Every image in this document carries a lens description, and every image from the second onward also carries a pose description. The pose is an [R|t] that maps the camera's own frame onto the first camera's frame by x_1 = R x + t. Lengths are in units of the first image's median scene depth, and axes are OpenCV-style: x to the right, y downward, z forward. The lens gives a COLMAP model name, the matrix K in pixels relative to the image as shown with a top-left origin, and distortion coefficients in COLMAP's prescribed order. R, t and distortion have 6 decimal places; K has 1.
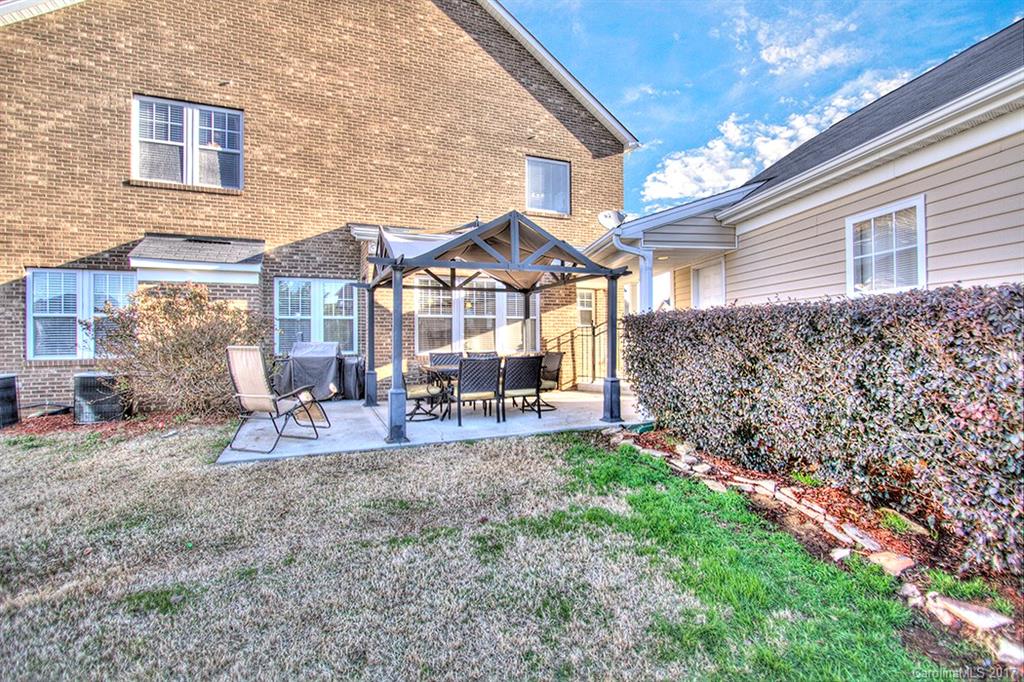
lens RADIAL K [[470.0, 0, 508.3], [0, 470.0, 334.1], [0, 0, 1]] dist [-0.016275, 0.000249]
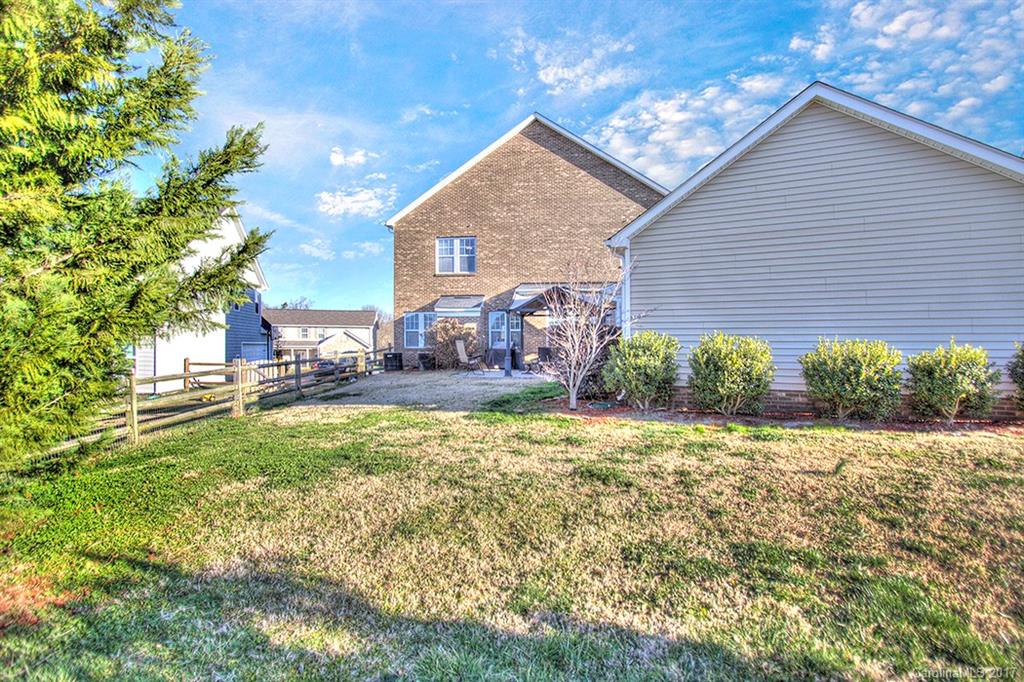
lens RADIAL K [[470.0, 0, 513.4], [0, 470.0, 341.1], [0, 0, 1]] dist [-0.016275, 0.000249]
pose [[0.853701, 0.009191, -0.520683, 0.769115], [-0.003764, 0.999927, 0.011479, -0.012108], [0.520750, -0.007839, 0.853673, -0.836966]]
